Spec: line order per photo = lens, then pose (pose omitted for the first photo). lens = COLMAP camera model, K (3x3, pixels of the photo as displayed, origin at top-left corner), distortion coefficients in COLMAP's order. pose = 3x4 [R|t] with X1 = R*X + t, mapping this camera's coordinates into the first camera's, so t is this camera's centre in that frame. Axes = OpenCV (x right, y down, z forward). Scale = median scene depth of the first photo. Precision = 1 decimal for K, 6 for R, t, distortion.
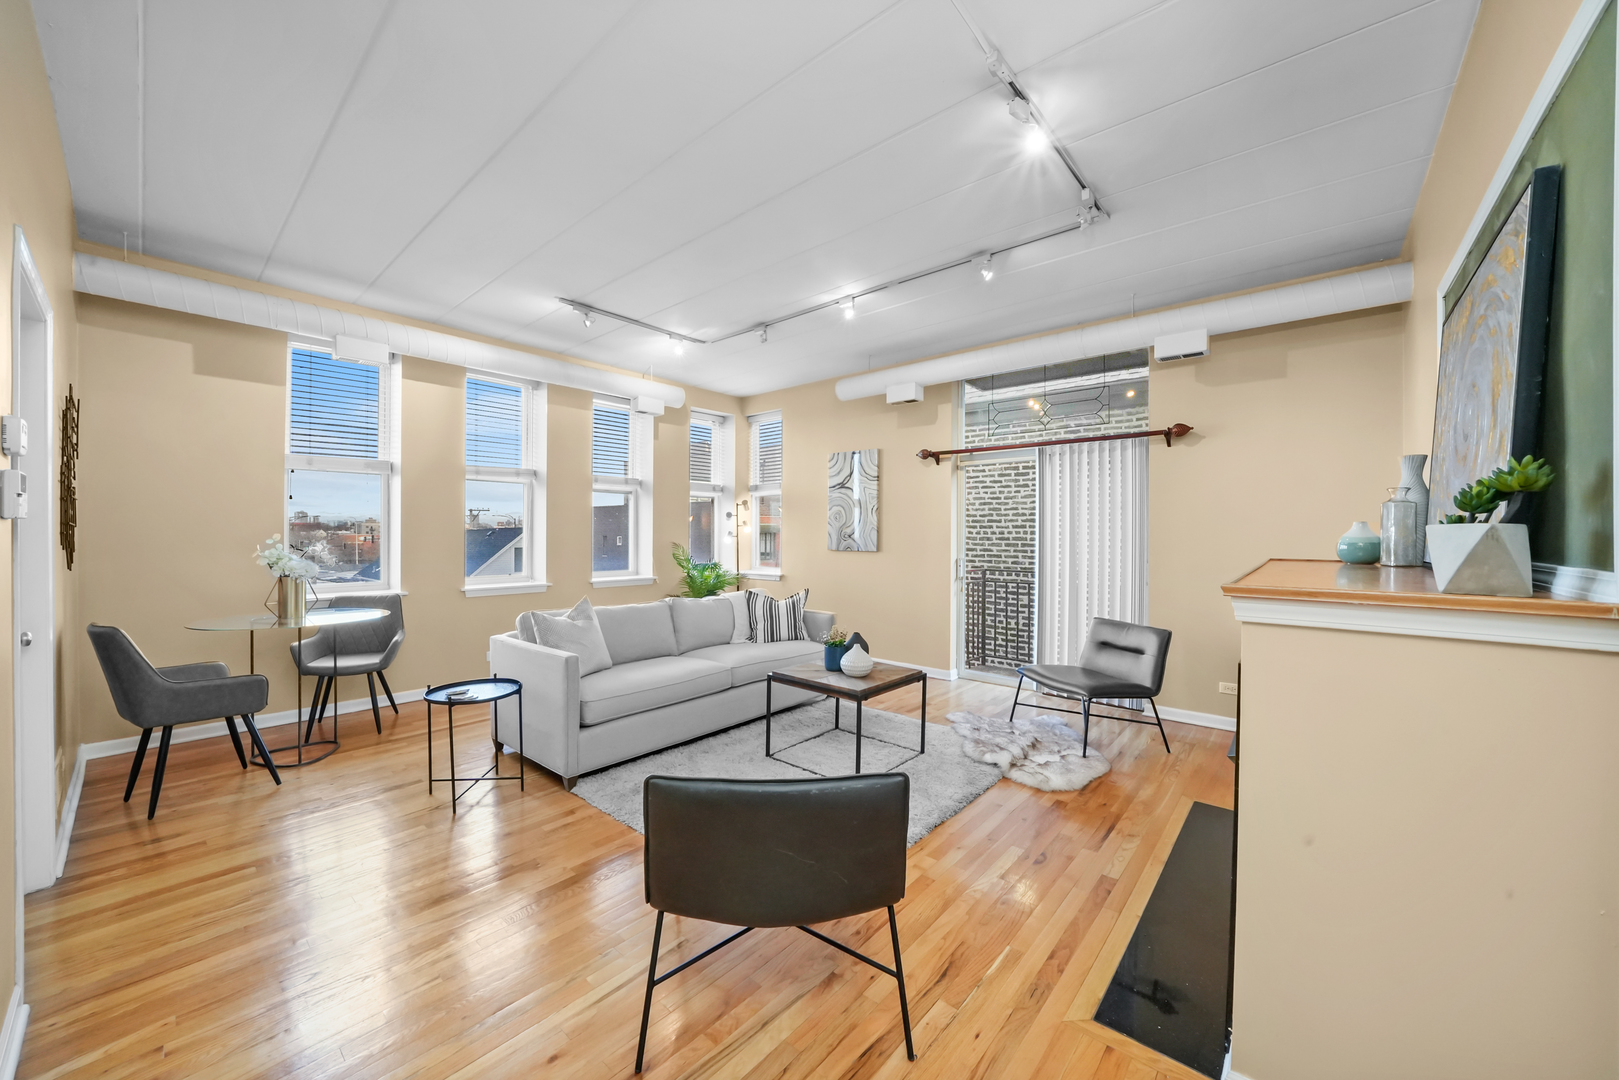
lens RADIAL K [[589.1, 0, 808.0], [0, 589.1, 533.9], [0, 0, 1]] dist [-0.017973, 0.000099]
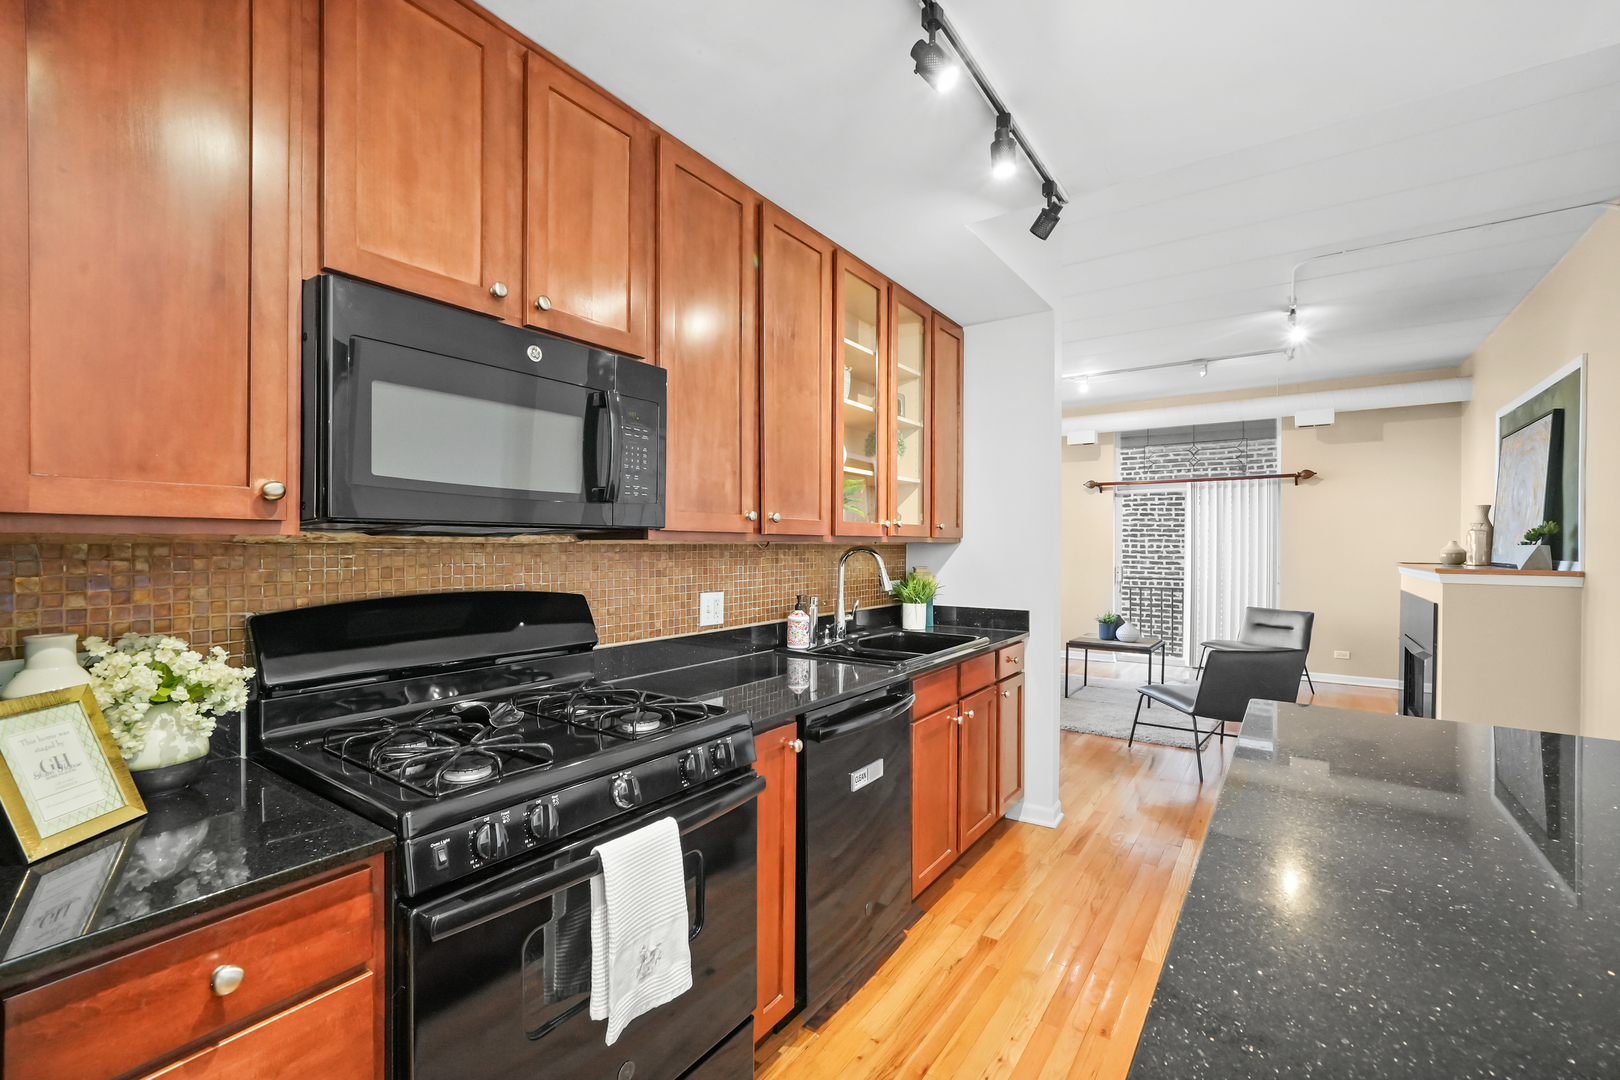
lens RADIAL K [[684.6, 0, 809.6], [0, 684.6, 548.6], [0, 0, 1]] dist [-0.000419, 0.000036]
pose [[0.995616, -0.000605, 0.093537, -0.745377], [0.000386, 0.999997, 0.002359, -0.002666], [-0.093539, -0.002313, 0.995613, -0.558225]]
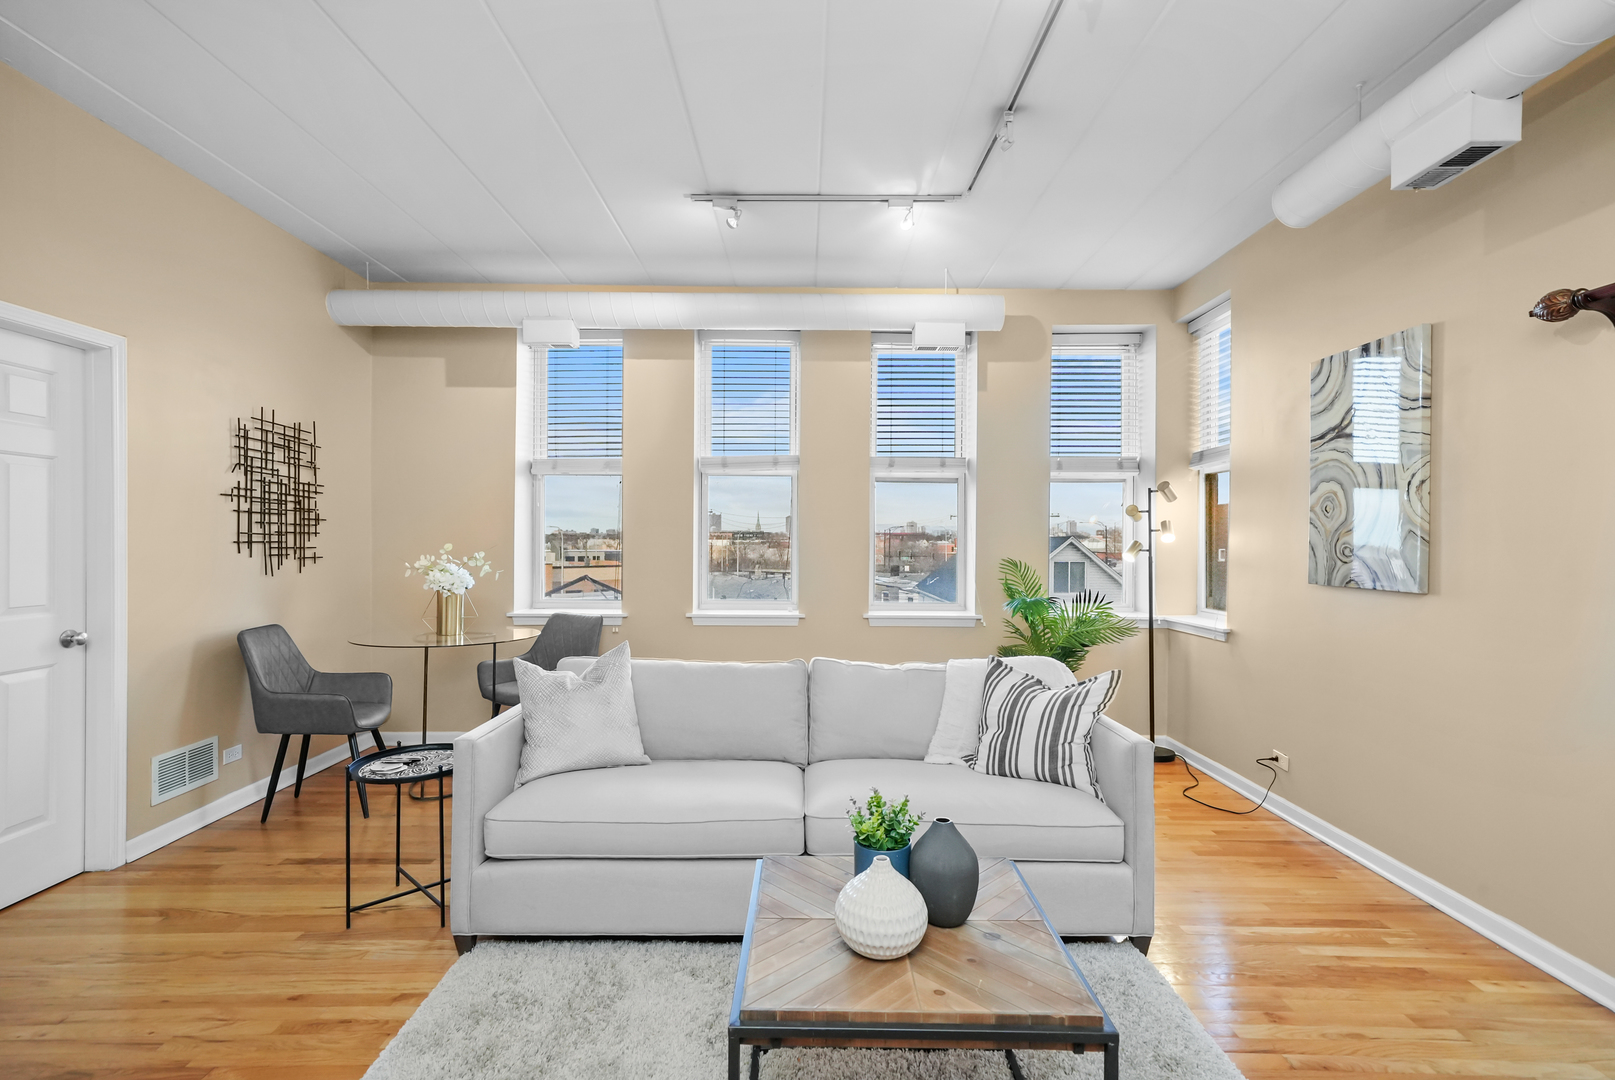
lens RADIAL K [[747.5, 0, 807.5], [0, 747.5, 540.0], [0, 0, 1]] dist [0.004569, 0.000769]
pose [[0.655194, -0.001134, -0.755460, 0.332664], [-0.003605, 0.999983, -0.004628, -0.001734], [0.755452, 0.005756, 0.655178, 0.564292]]
